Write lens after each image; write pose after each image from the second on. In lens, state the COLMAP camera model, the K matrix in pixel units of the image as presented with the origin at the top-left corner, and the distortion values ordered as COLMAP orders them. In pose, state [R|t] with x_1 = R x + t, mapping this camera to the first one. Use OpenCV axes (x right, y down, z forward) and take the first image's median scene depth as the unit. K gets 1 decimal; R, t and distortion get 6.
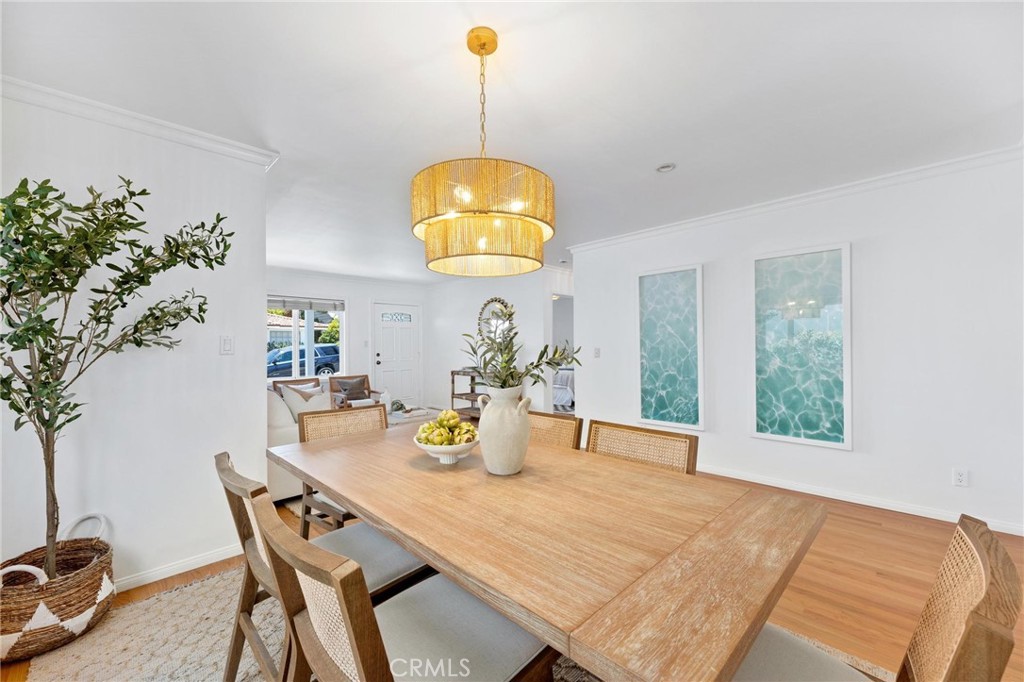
lens RADIAL K [[408.3, 0, 512.0], [0, 408.3, 341.0], [0, 0, 1]] dist [0.001509, -0.000042]
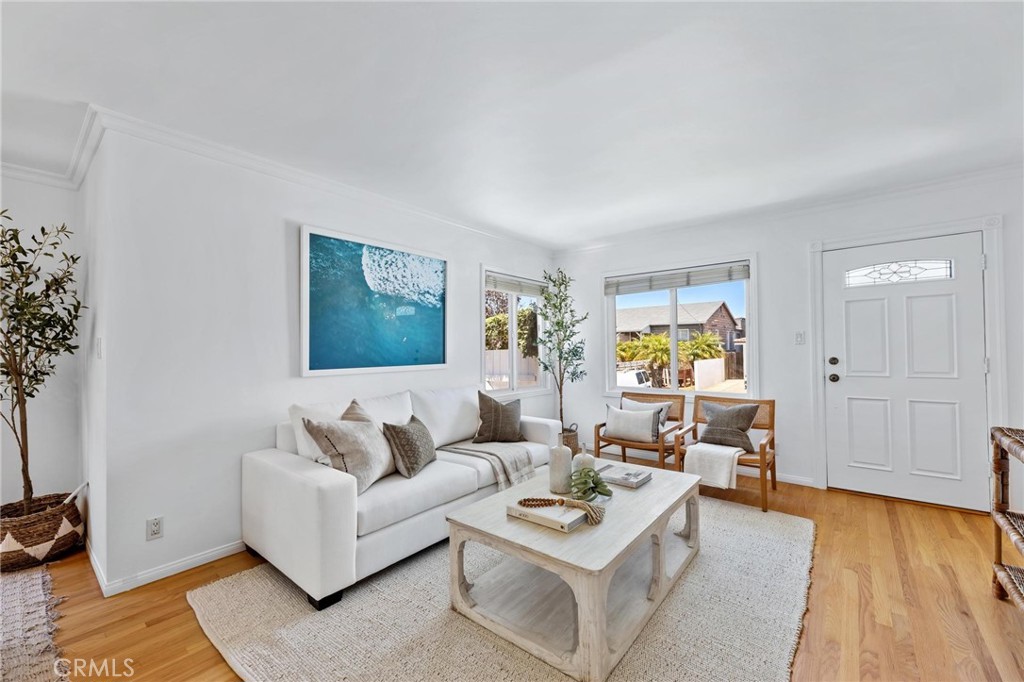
lens RADIAL K [[408.3, 0, 512.0], [0, 408.3, 341.0], [0, 0, 1]] dist [0.001509, -0.000042]
pose [[0.106559, -0.004801, -0.994295, 0.105348], [0.013299, 0.999906, -0.003402, 0.008221], [0.994217, -0.012861, 0.106613, 0.638674]]
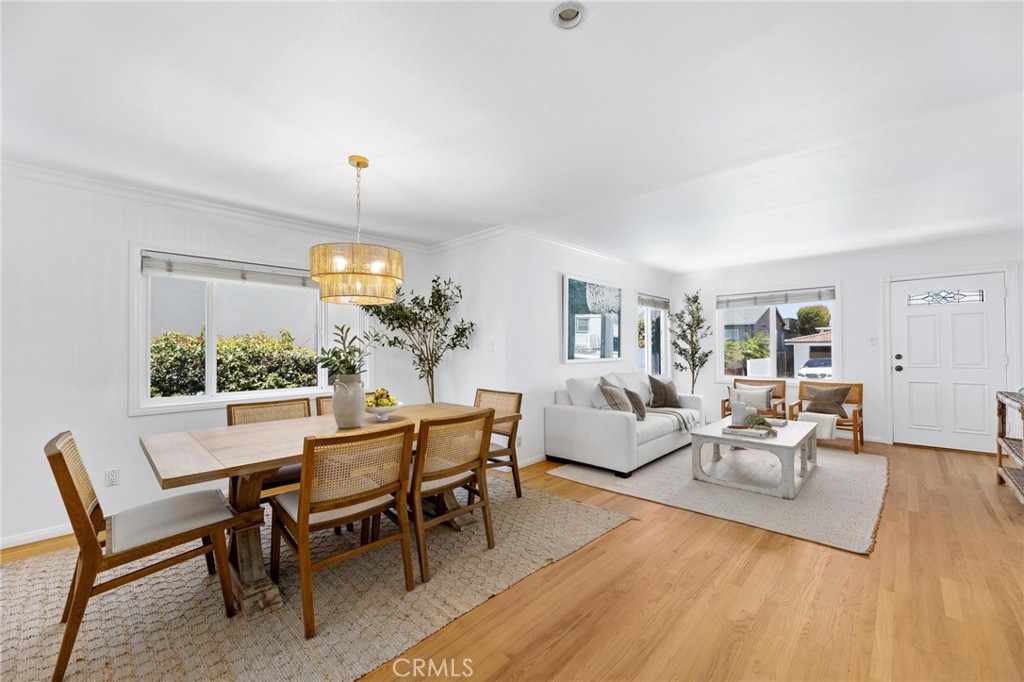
lens RADIAL K [[403.0, 0, 512.0], [0, 403.0, 341.0], [0, 0, 1]] dist [0.001673, 0.000013]
pose [[0.027685, -0.002562, -0.999613, 0.360292], [0.010006, 0.999947, -0.002286, 0.002289], [0.999567, -0.009939, 0.027709, 0.364251]]
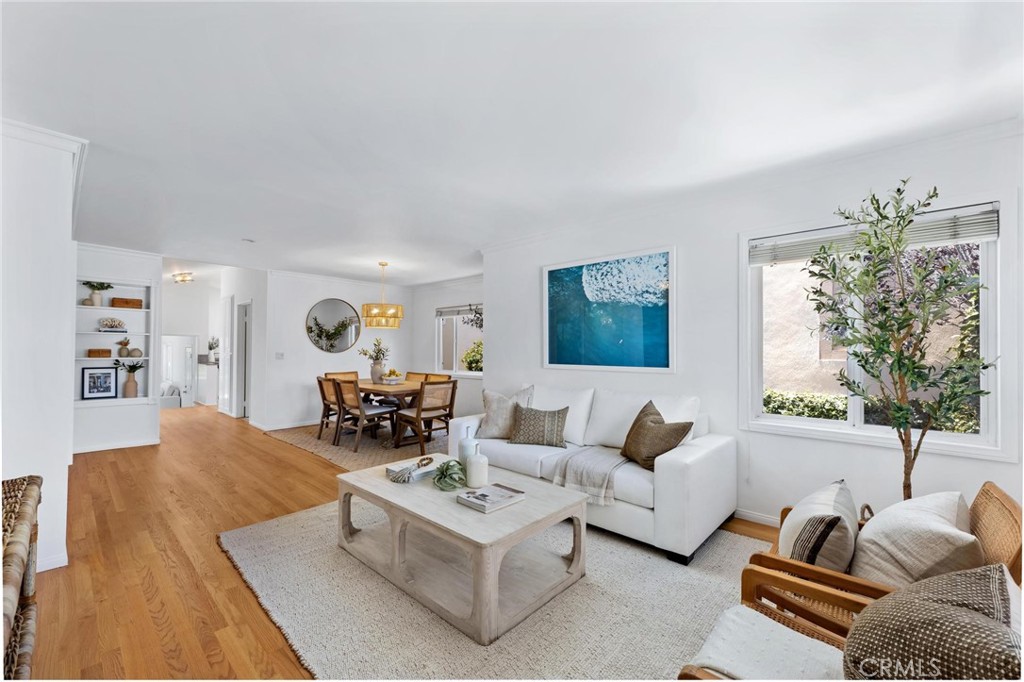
lens RADIAL K [[408.3, 0, 512.0], [0, 408.3, 341.0], [0, 0, 1]] dist [0.001509, -0.000042]
pose [[-0.998408, 0.008422, -0.055764, -0.238528], [0.009766, 0.999667, -0.023874, 0.013638], [0.055545, -0.024381, -0.998158, 1.086453]]
